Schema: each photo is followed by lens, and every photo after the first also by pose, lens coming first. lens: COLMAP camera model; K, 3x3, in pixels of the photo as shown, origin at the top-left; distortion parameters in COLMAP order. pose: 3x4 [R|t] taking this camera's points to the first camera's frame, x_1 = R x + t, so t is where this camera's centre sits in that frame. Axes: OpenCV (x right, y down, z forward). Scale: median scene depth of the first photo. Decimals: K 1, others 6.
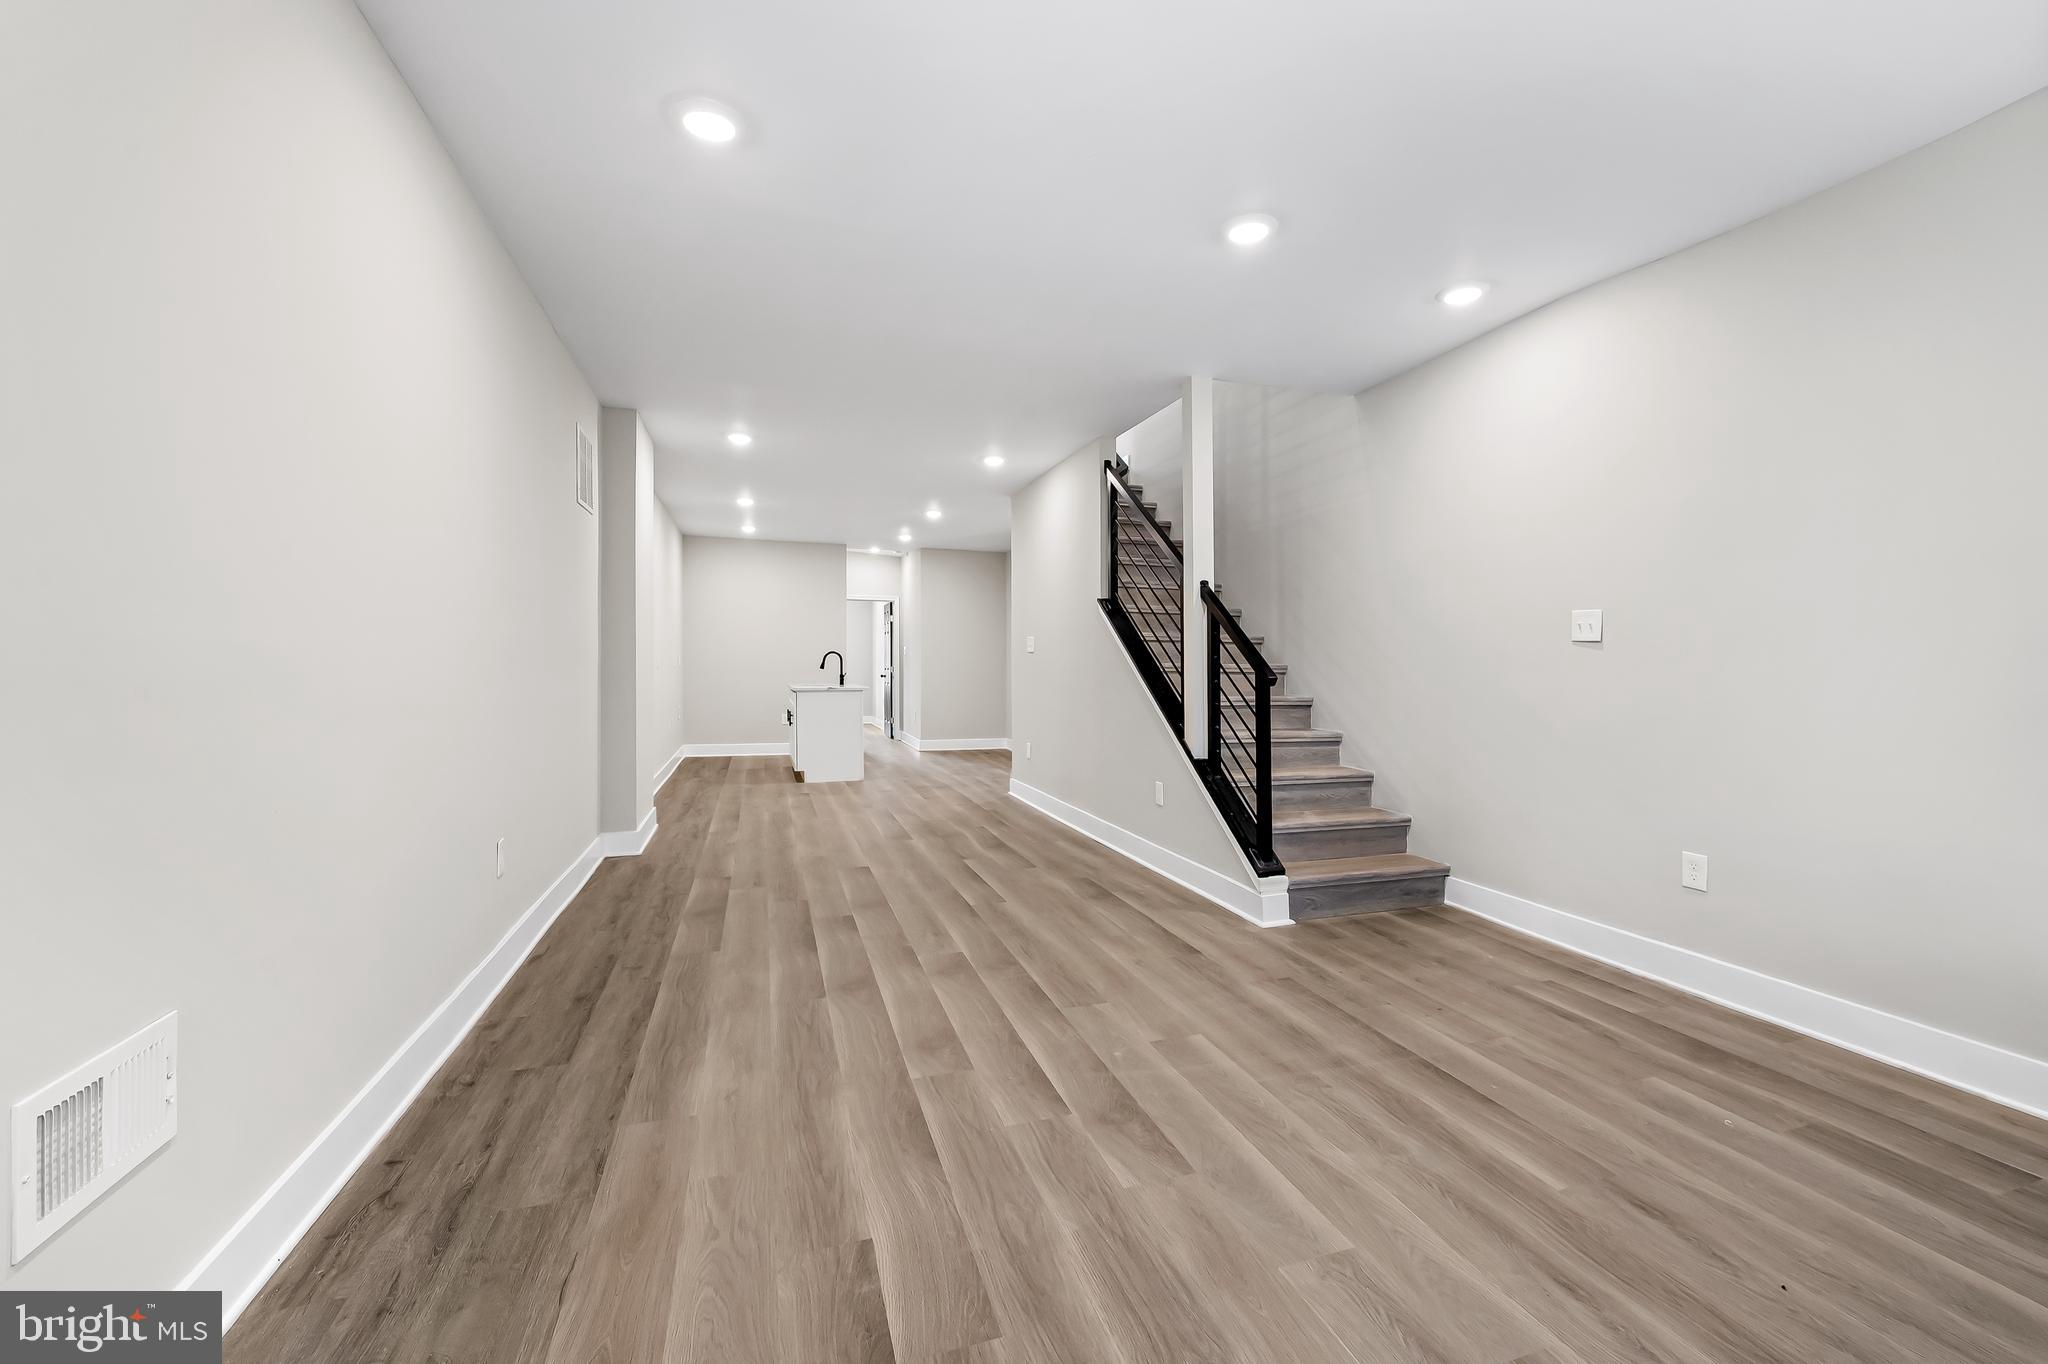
lens RADIAL K [[815.6, 0, 1033.1], [0, 815.6, 669.0], [0, 0, 1]] dist [0.002193, 0.000041]
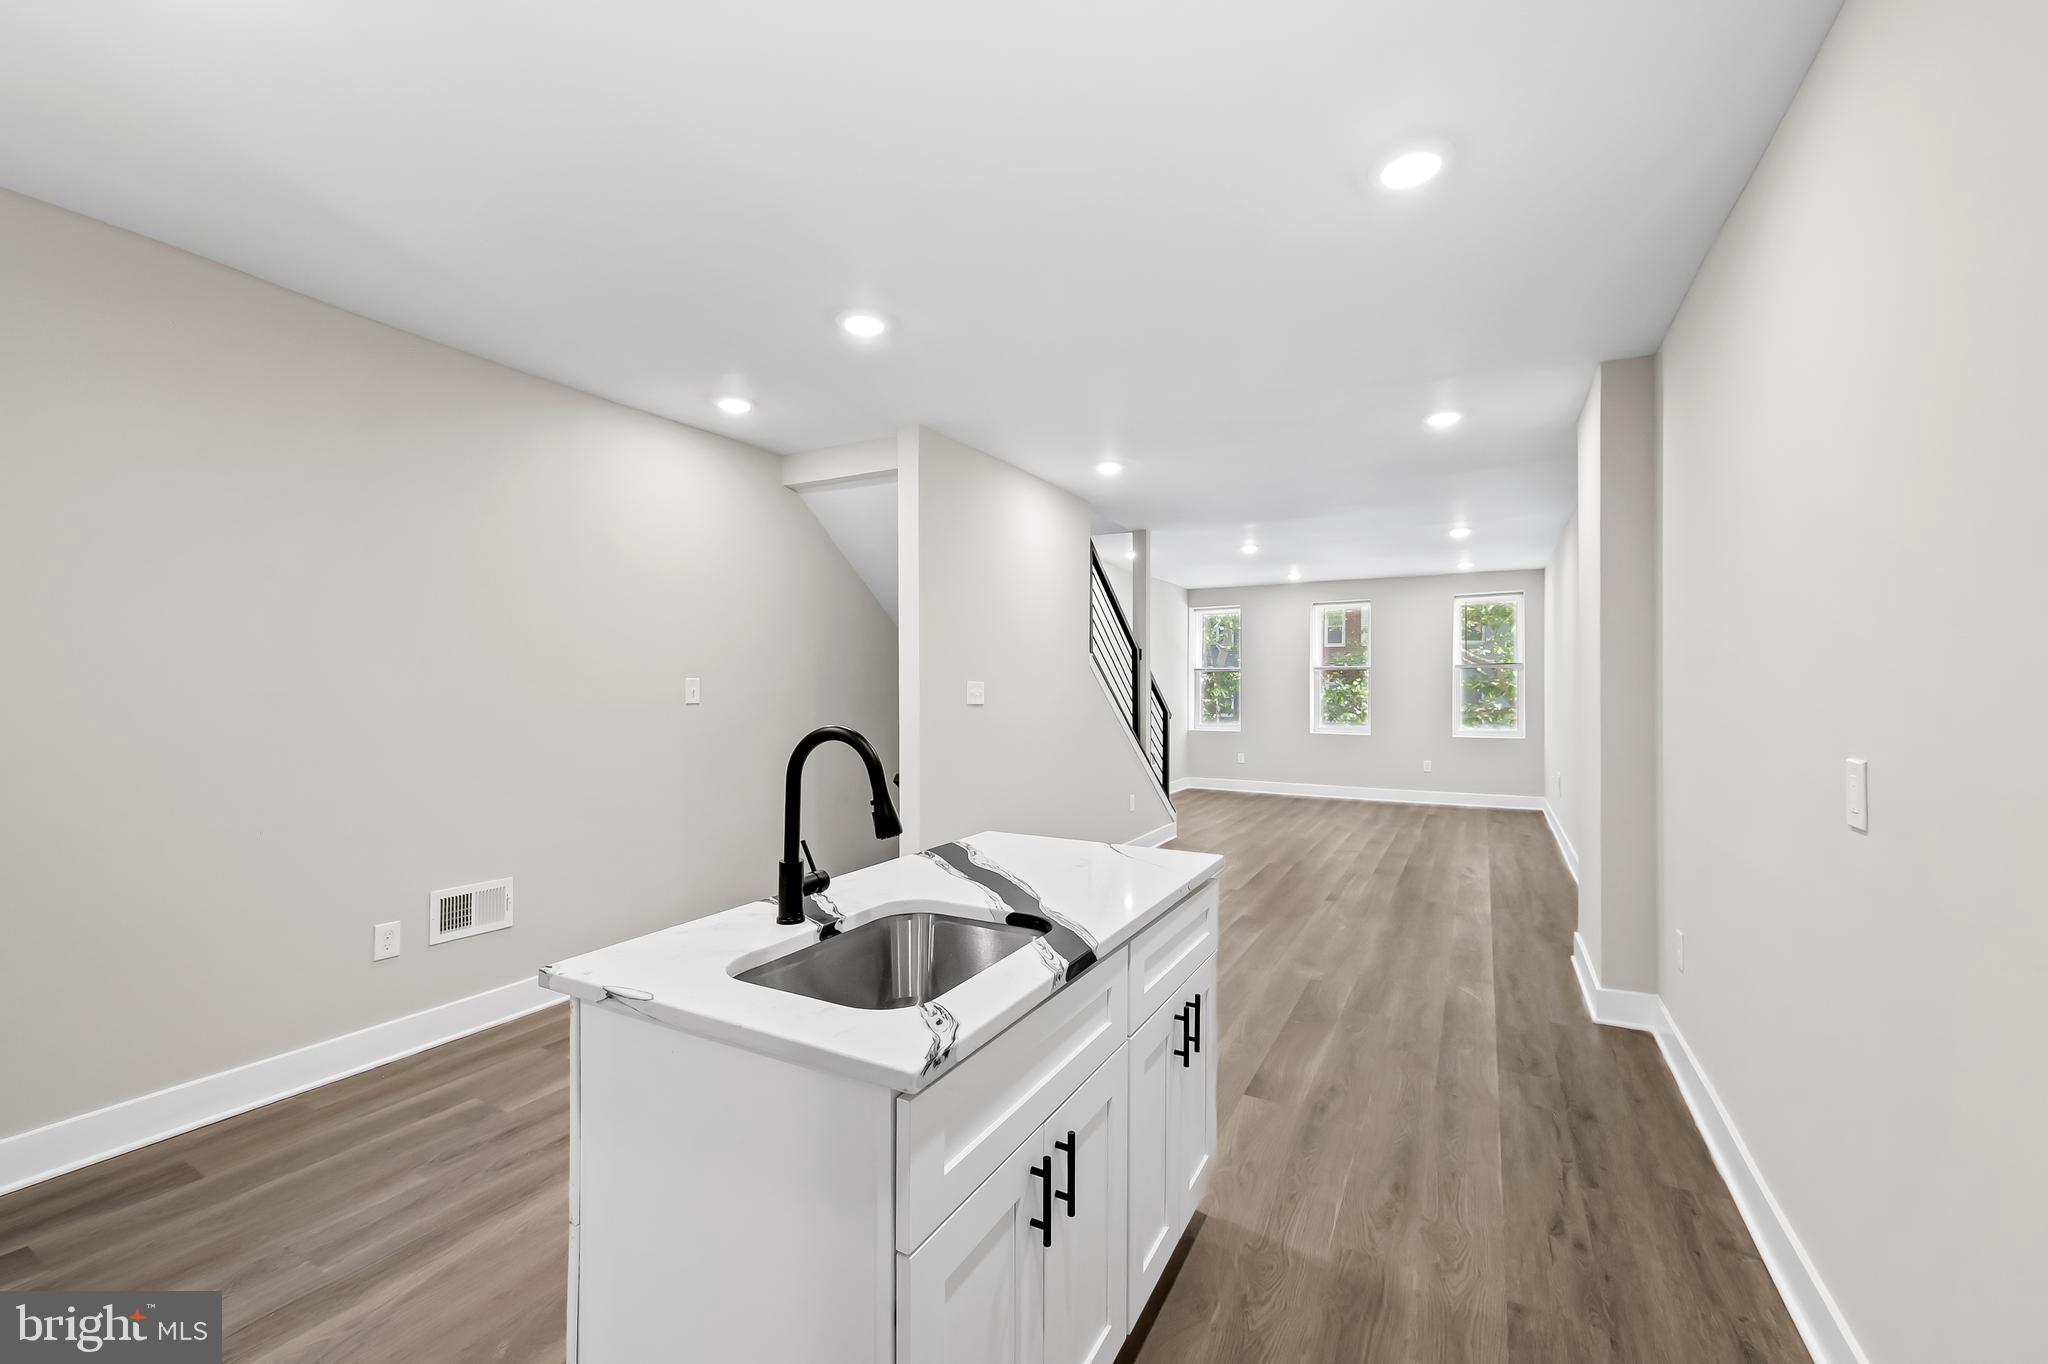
lens RADIAL K [[825.9, 0, 1012.4], [0, 825.9, 686.6], [0, 0, 1]] dist [0.003128, 0.000011]
pose [[-0.668834, -0.009287, 0.743354, -1.394560], [-0.002004, 0.999941, 0.010690, -0.117305], [-0.743409, 0.005660, -0.668813, 3.822471]]
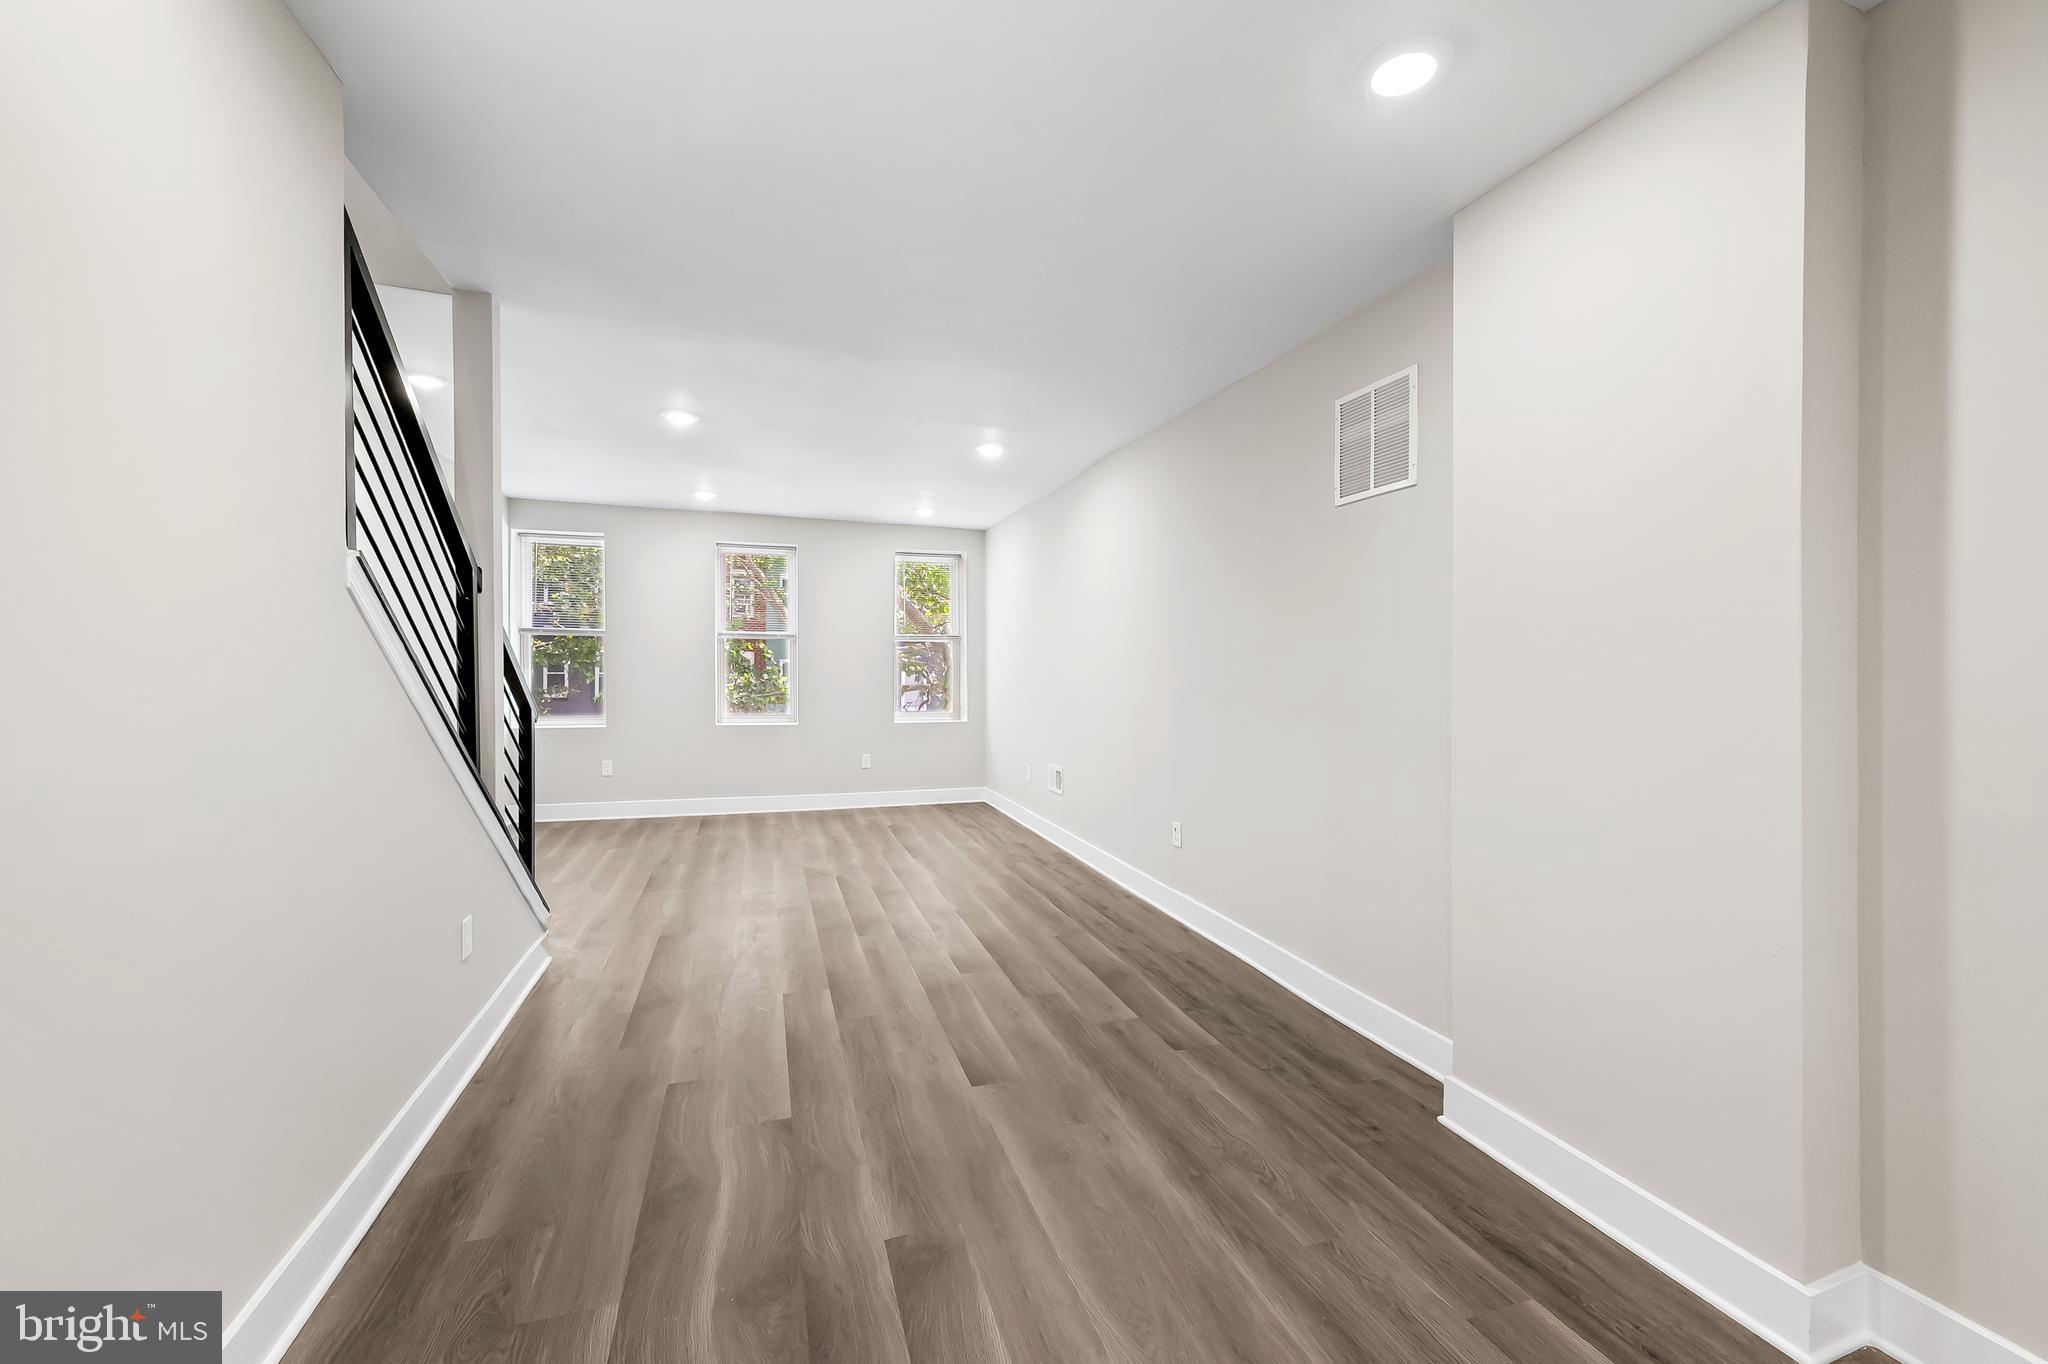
lens RADIAL K [[816.2, 0, 1031.7], [0, 816.2, 679.9], [0, 0, 1]] dist [0.003009, -0.000214]
pose [[-0.999793, -0.019681, -0.005149, -0.428807], [-0.019783, 0.999593, 0.020575, -0.087572], [0.004742, 0.020672, -0.999775, 2.852617]]
